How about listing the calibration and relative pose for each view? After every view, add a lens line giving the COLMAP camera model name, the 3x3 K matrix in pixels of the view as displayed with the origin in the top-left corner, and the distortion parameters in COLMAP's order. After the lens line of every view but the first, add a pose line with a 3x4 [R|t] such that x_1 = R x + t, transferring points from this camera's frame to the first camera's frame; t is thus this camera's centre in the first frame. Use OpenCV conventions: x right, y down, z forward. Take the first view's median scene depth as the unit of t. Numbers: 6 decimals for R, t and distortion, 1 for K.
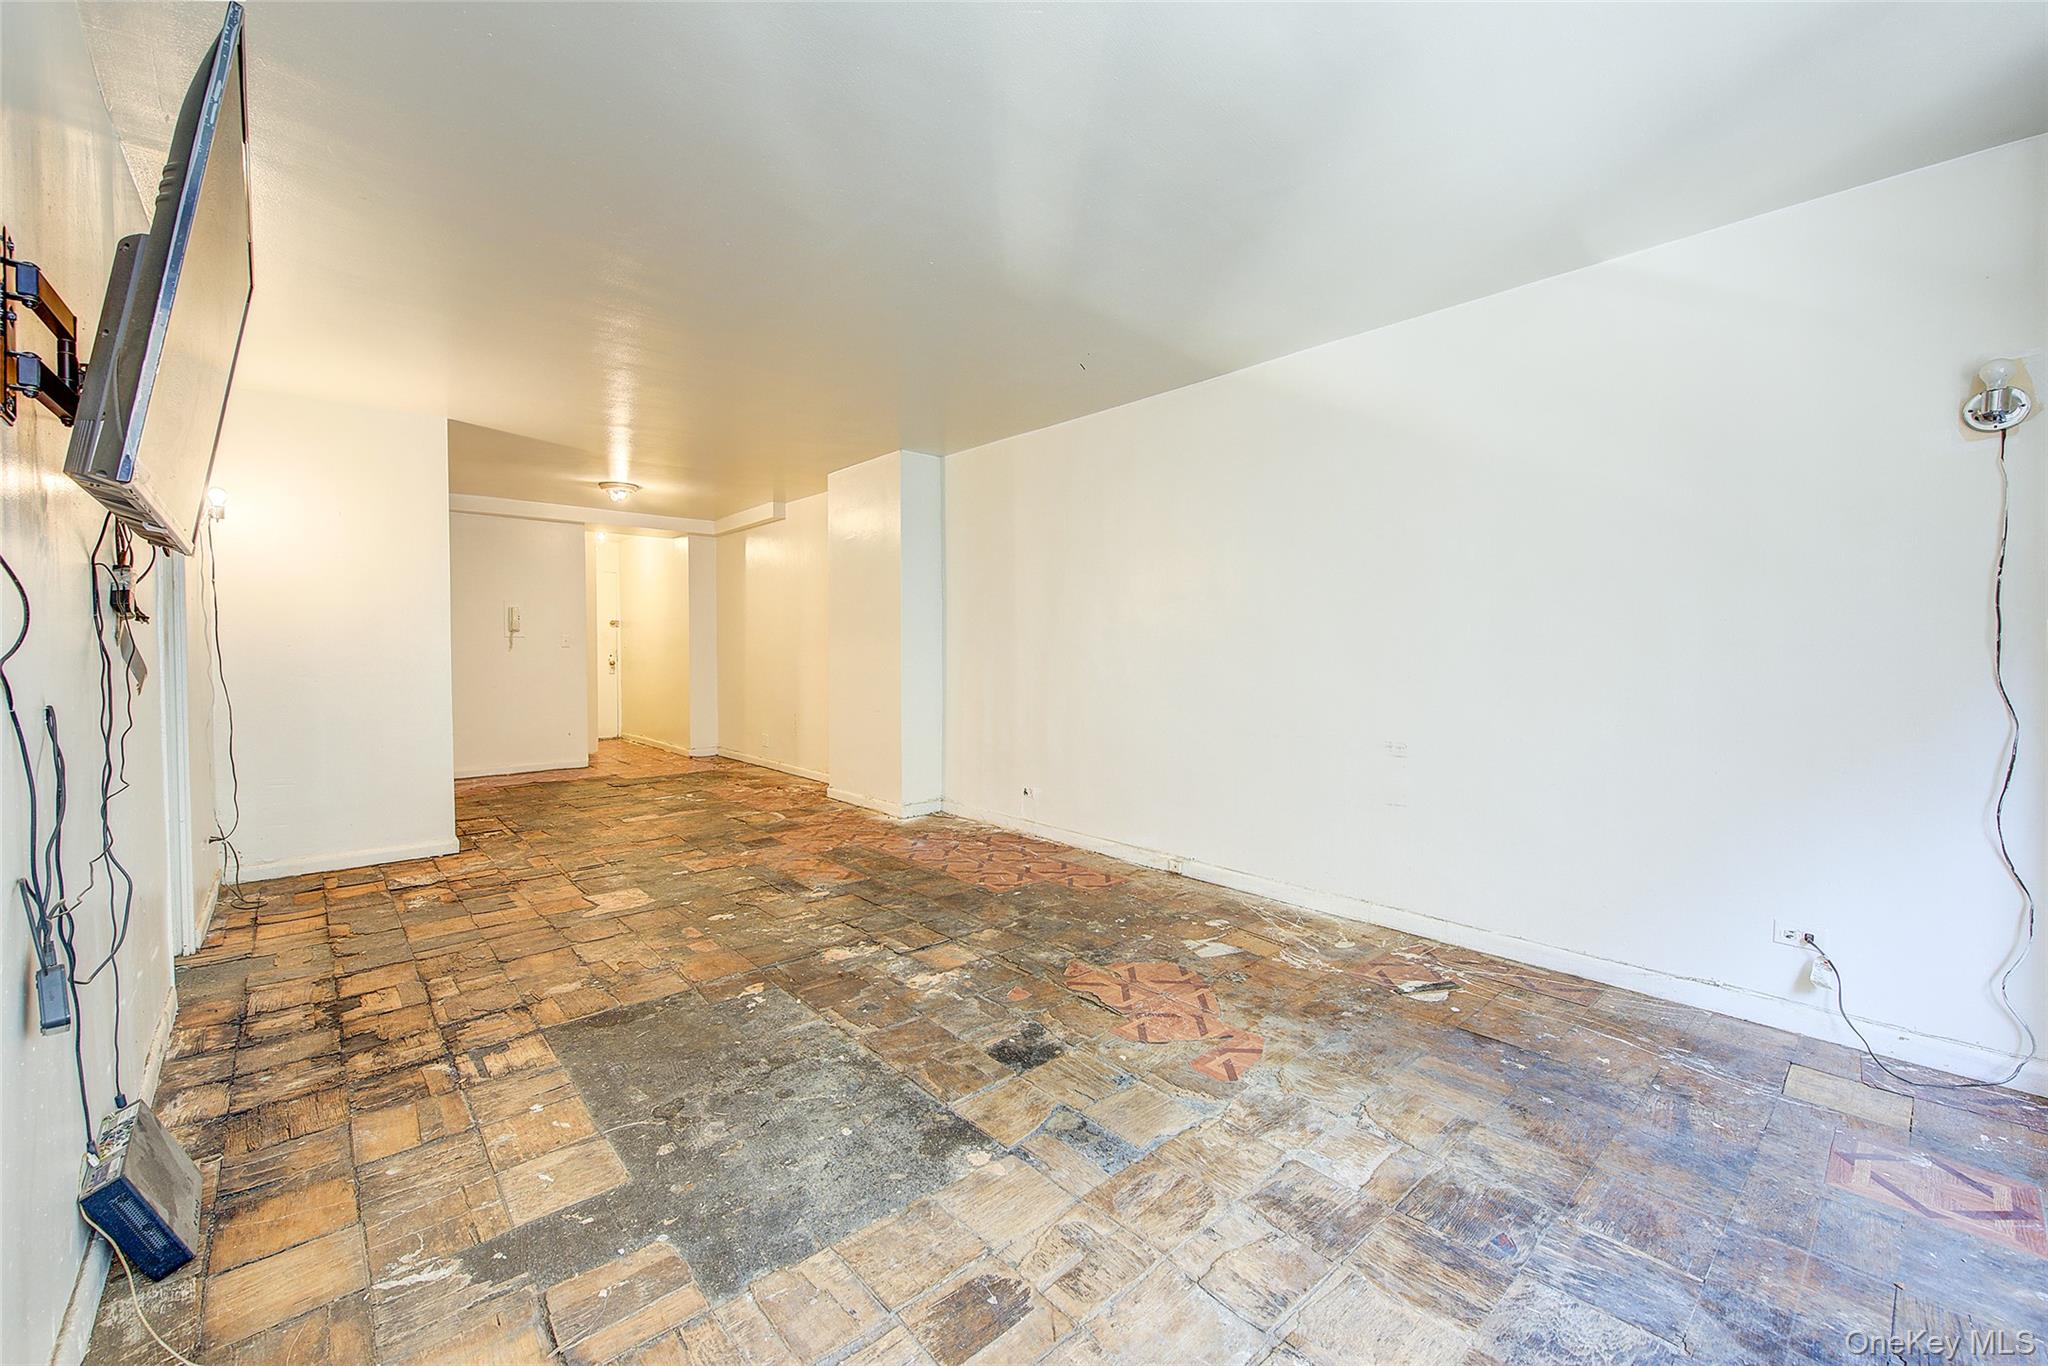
lens RADIAL K [[813.7, 0, 1014.8], [0, 813.7, 661.7], [0, 0, 1]] dist [0.002928, -0.002966]
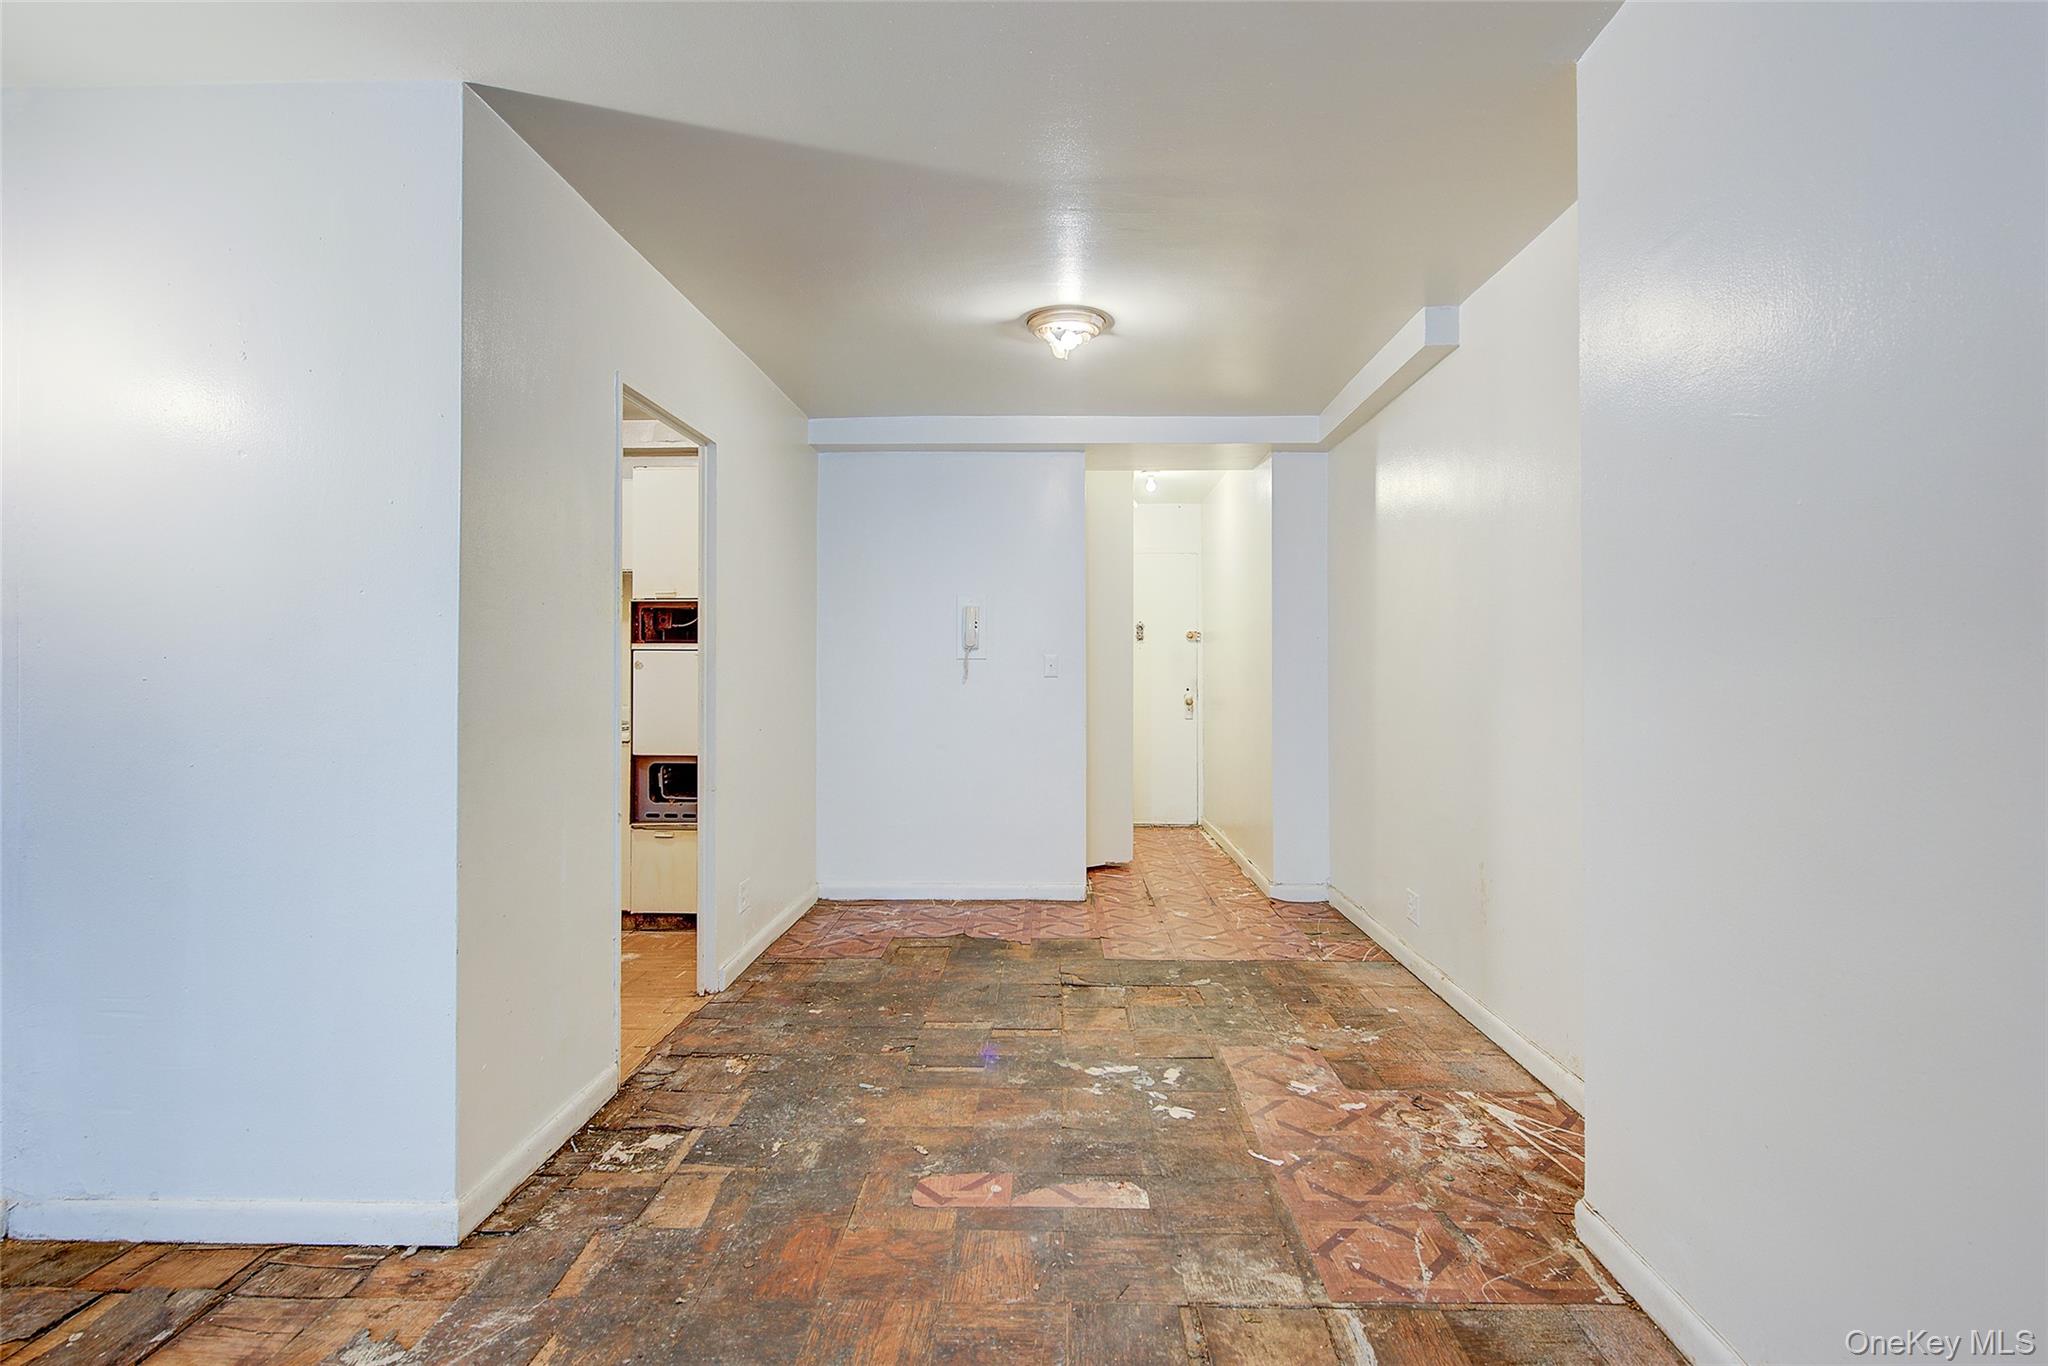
lens RADIAL K [[967.5, 0, 1069.0], [0, 967.5, 665.2], [0, 0, 1]] dist [-0.004608, -0.000431]
pose [[0.759864, -0.003587, -0.650072, -0.356379], [-0.013541, 0.999680, -0.021345, -0.036900], [0.649941, 0.025022, 0.759572, 1.524230]]
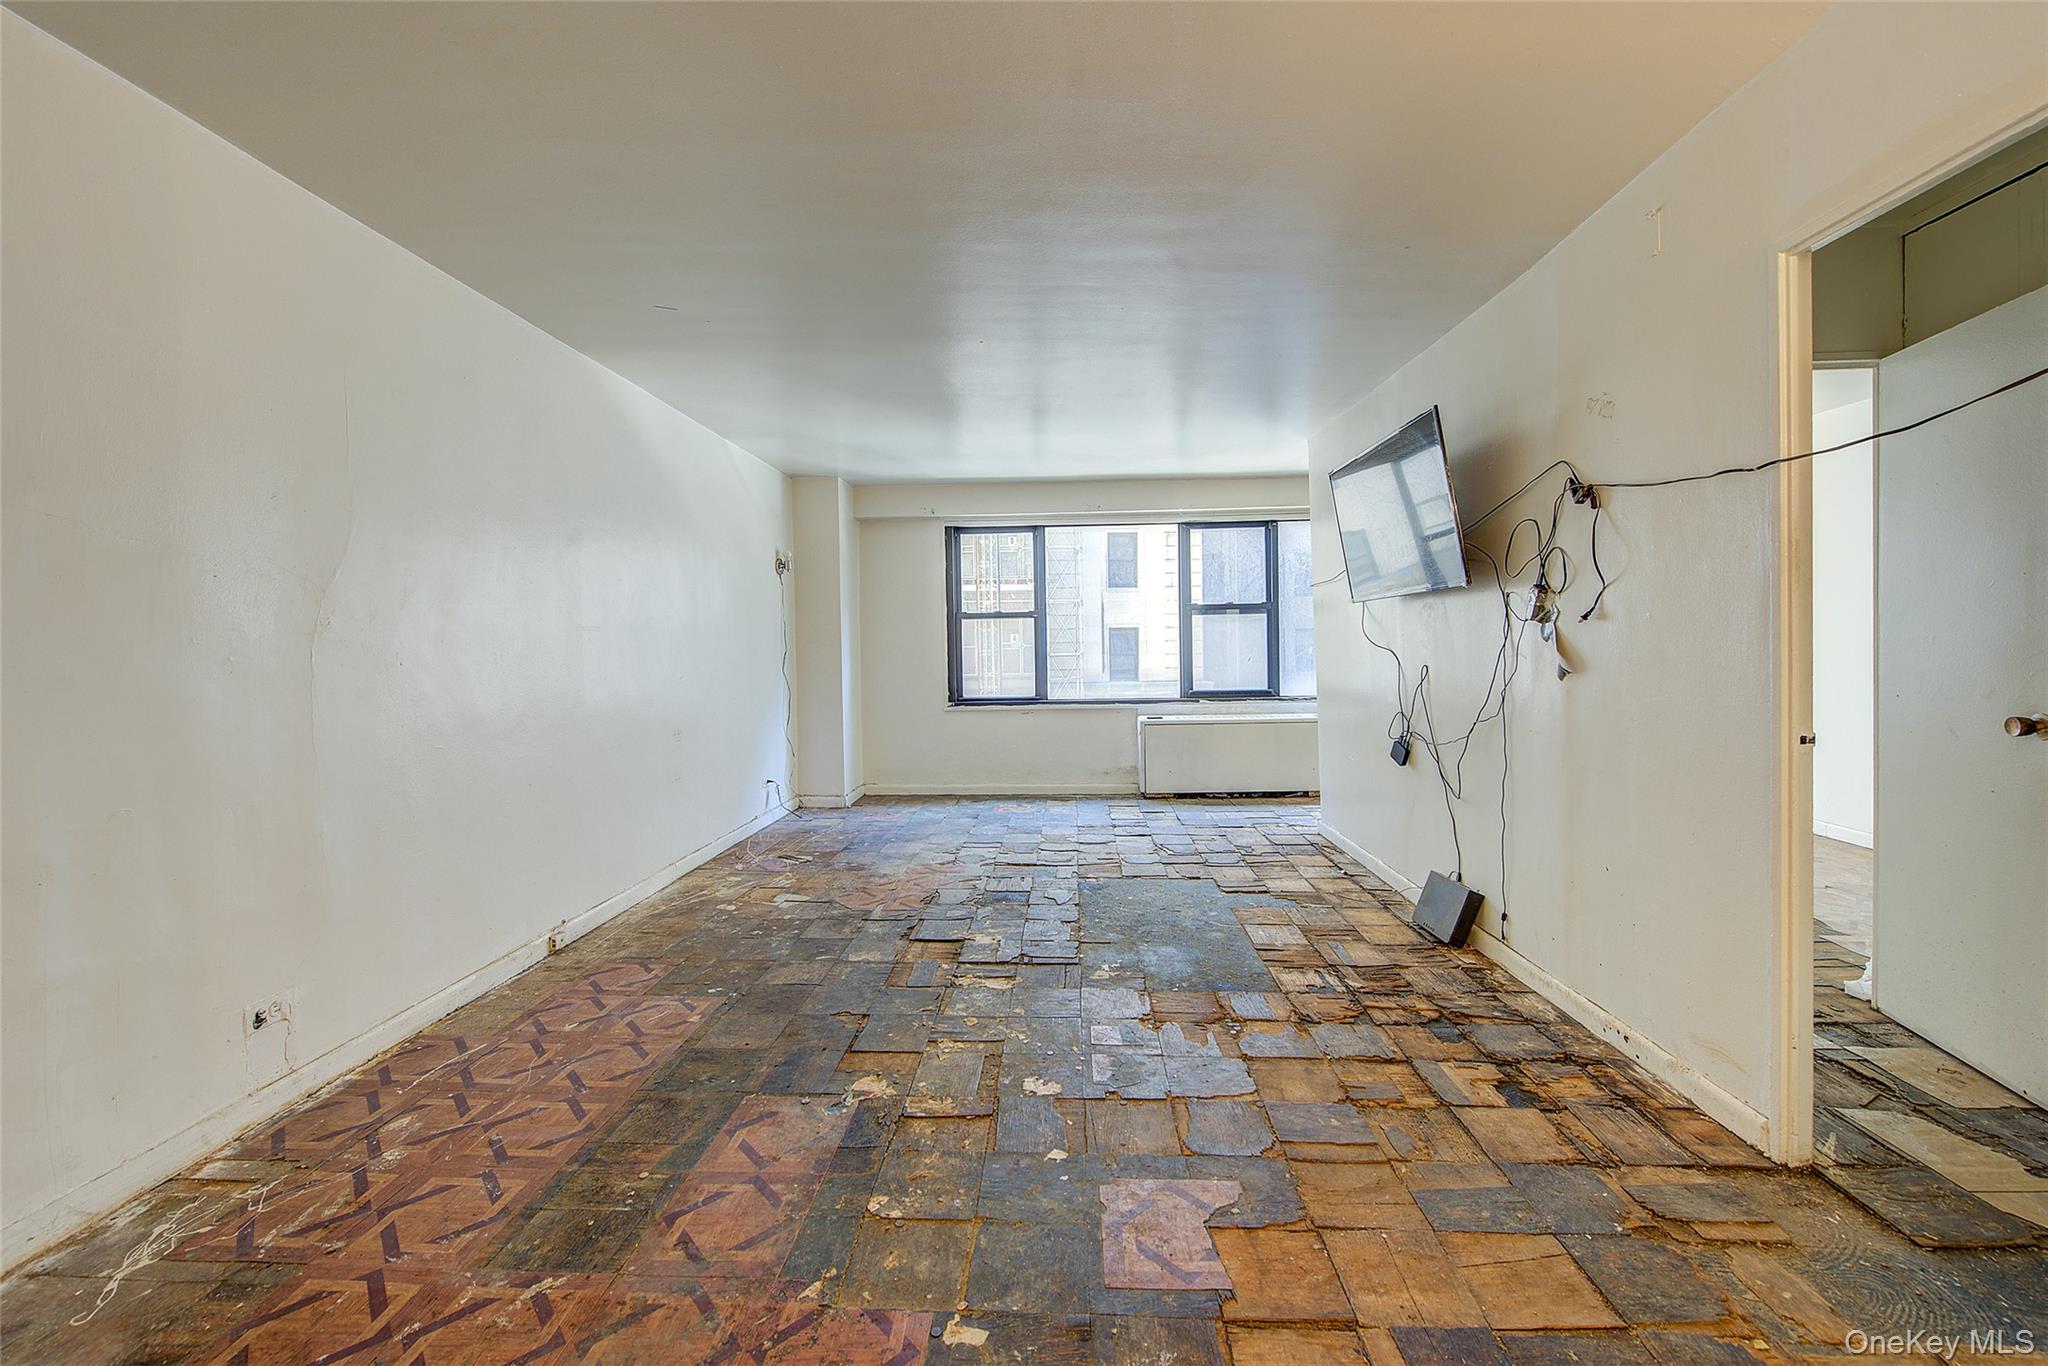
lens RADIAL K [[813.7, 0, 1033.1], [0, 813.7, 660.8], [0, 0, 1]] dist [0.002928, -0.002966]
pose [[-0.720938, 0.001329, 0.692998, -1.074238], [0.031979, 0.998997, 0.031353, -0.046289], [-0.692261, 0.044765, -0.720257, 1.958006]]
